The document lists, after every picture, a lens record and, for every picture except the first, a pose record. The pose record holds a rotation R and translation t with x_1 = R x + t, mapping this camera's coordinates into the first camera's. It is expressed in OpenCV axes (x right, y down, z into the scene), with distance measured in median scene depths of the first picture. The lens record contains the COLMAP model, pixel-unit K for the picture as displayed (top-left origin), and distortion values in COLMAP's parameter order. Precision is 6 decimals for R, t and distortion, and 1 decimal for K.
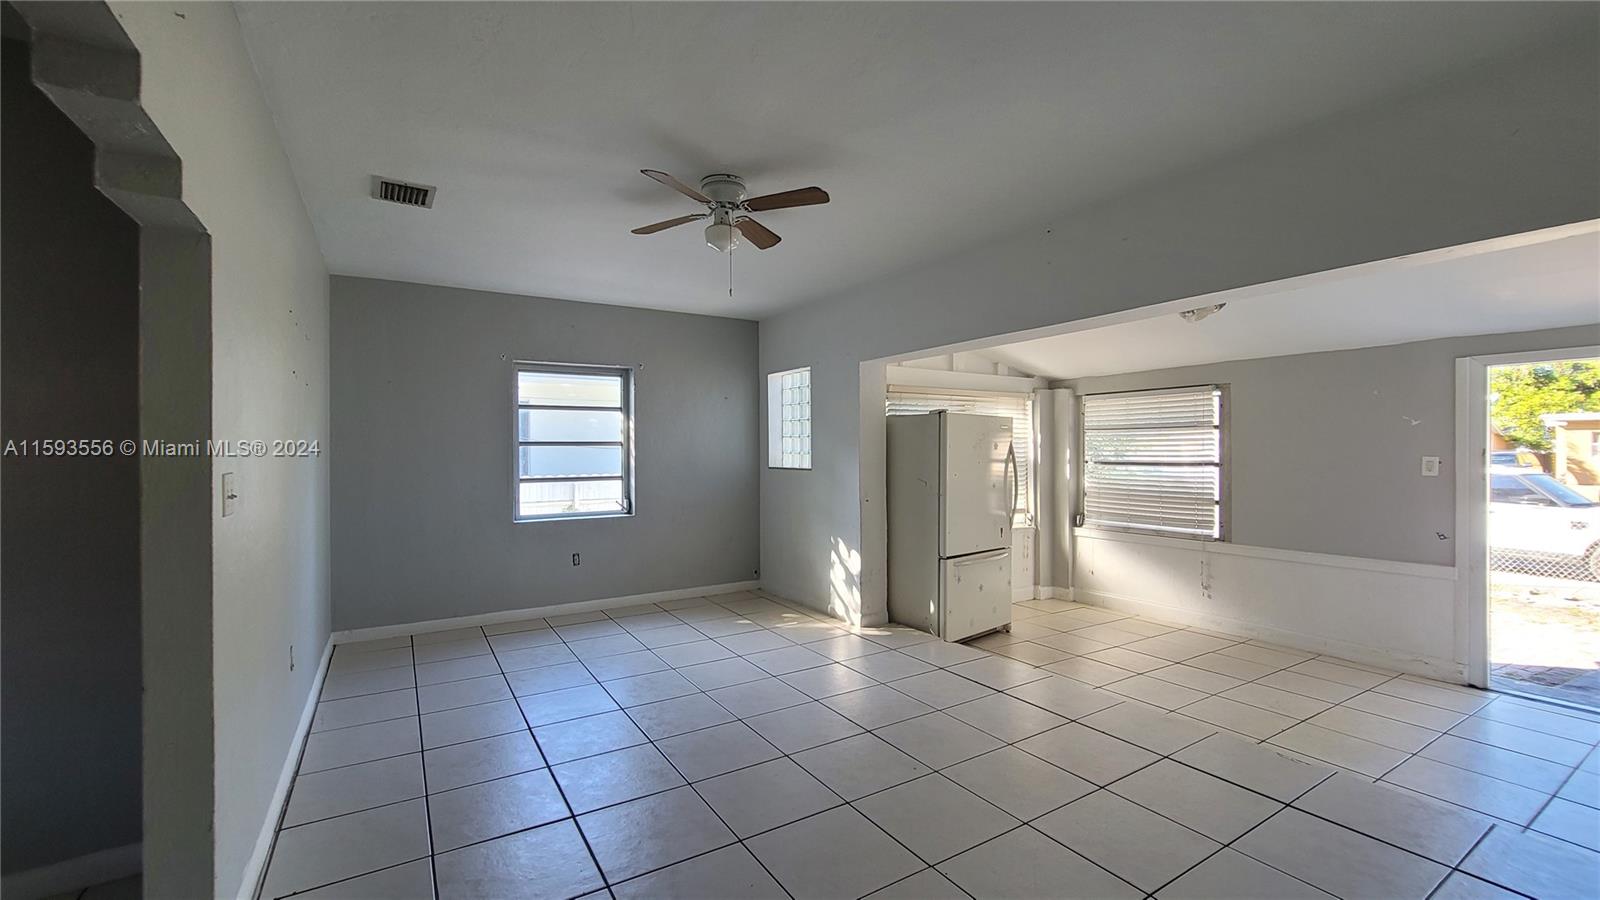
lens RADIAL K [[658.0, 0, 793.9], [0, 658.0, 450.8], [0, 0, 1]] dist [-0.002392, -0.001019]
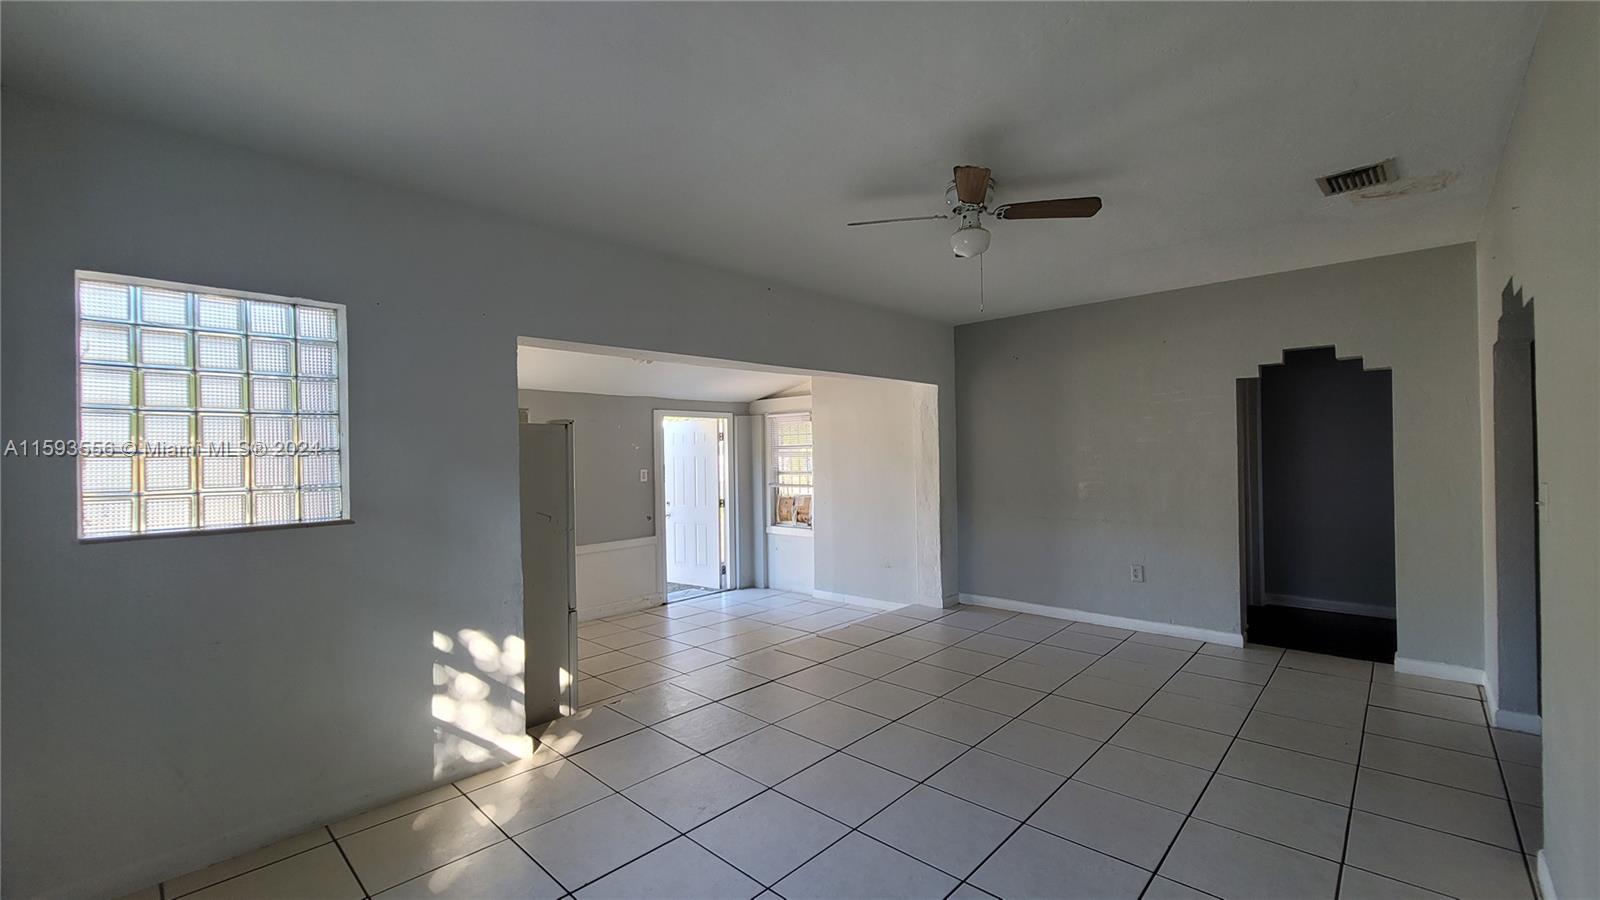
lens RADIAL K [[658.0, 0, 794.1], [0, 658.0, 453.7], [0, 0, 1]] dist [-0.002392, -0.001019]
pose [[-0.256704, 0.010111, 0.966437, -0.564662], [0.024412, 0.999694, -0.003975, -0.011602], [-0.966182, 0.022573, -0.256873, 0.887717]]
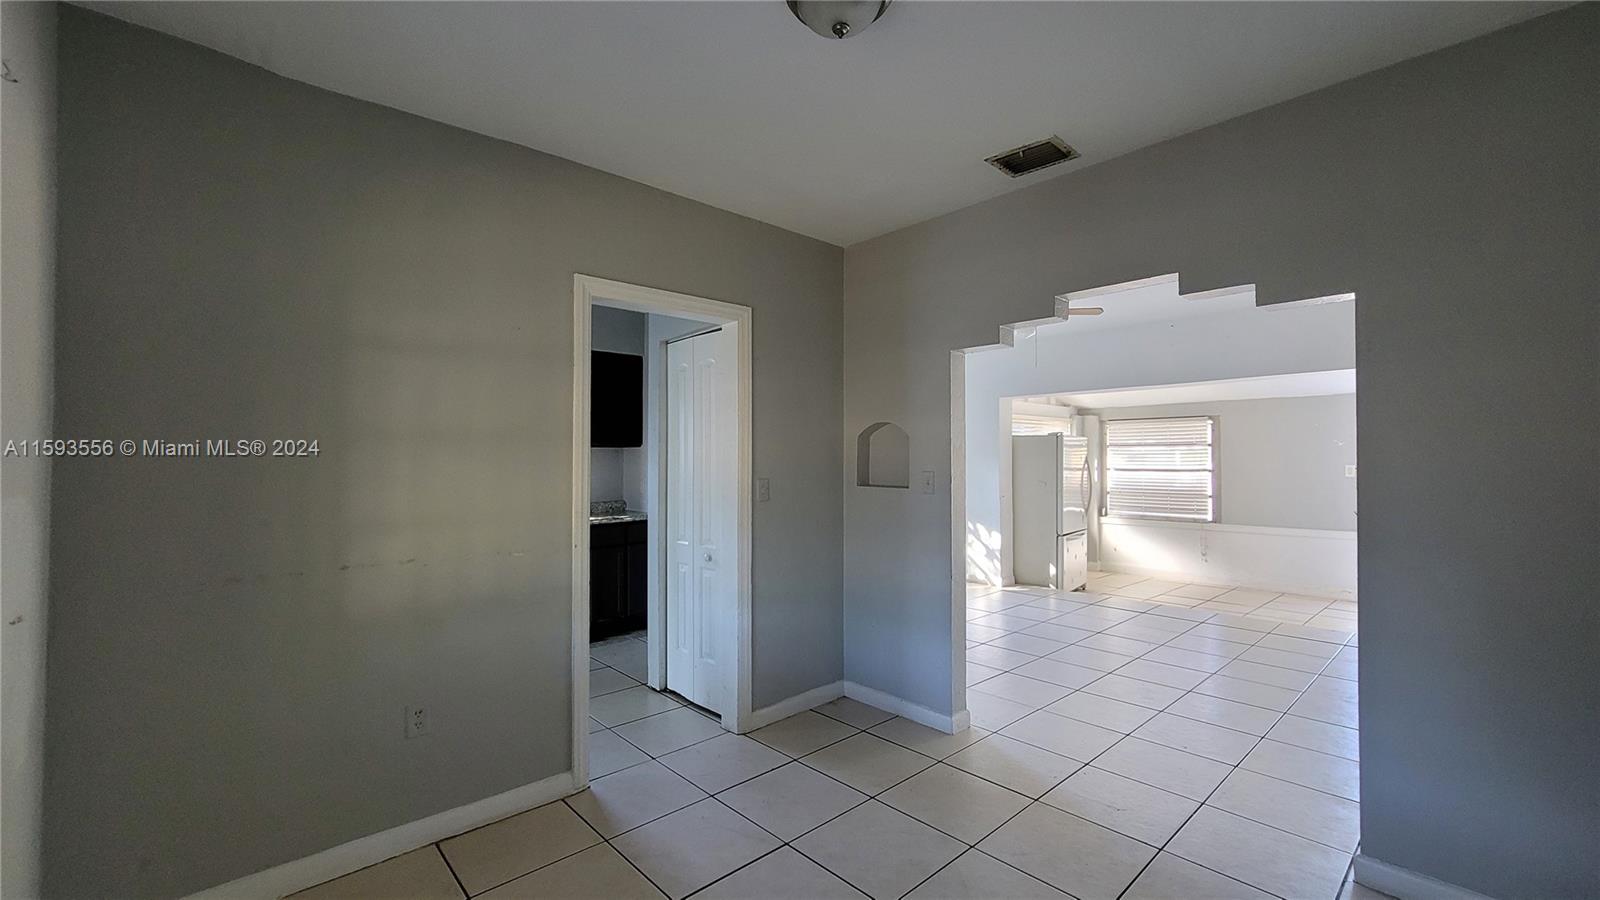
lens RADIAL K [[658.0, 0, 789.5], [0, 658.0, 454.2], [0, 0, 1]] dist [-0.002392, -0.001019]
pose [[0.983159, 0.003385, 0.182723, -0.585267], [-0.001747, 0.999957, -0.009123, -0.000674], [-0.182746, 0.008650, 0.983122, -0.289552]]
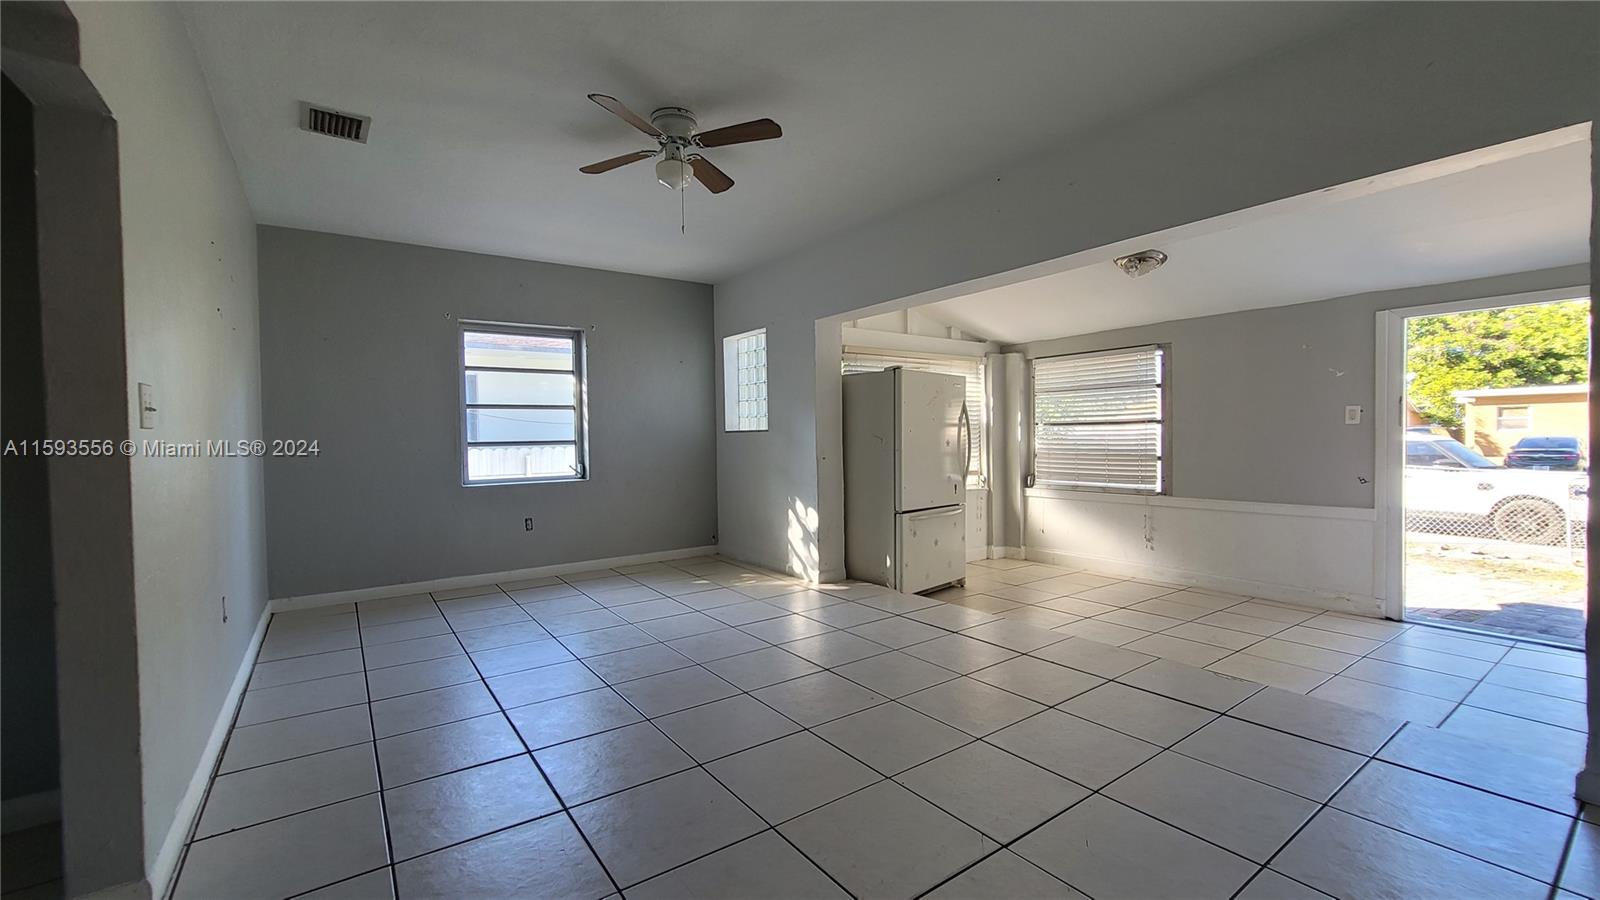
lens RADIAL K [[658.0, 0, 794.2], [0, 658.0, 450.8], [0, 0, 1]] dist [-0.002392, -0.001019]
pose [[0.997886, -0.012620, 0.063751, 0.001890], [0.011356, 0.999732, 0.020154, 0.042423], [-0.063989, -0.019387, 0.997762, 0.000004]]
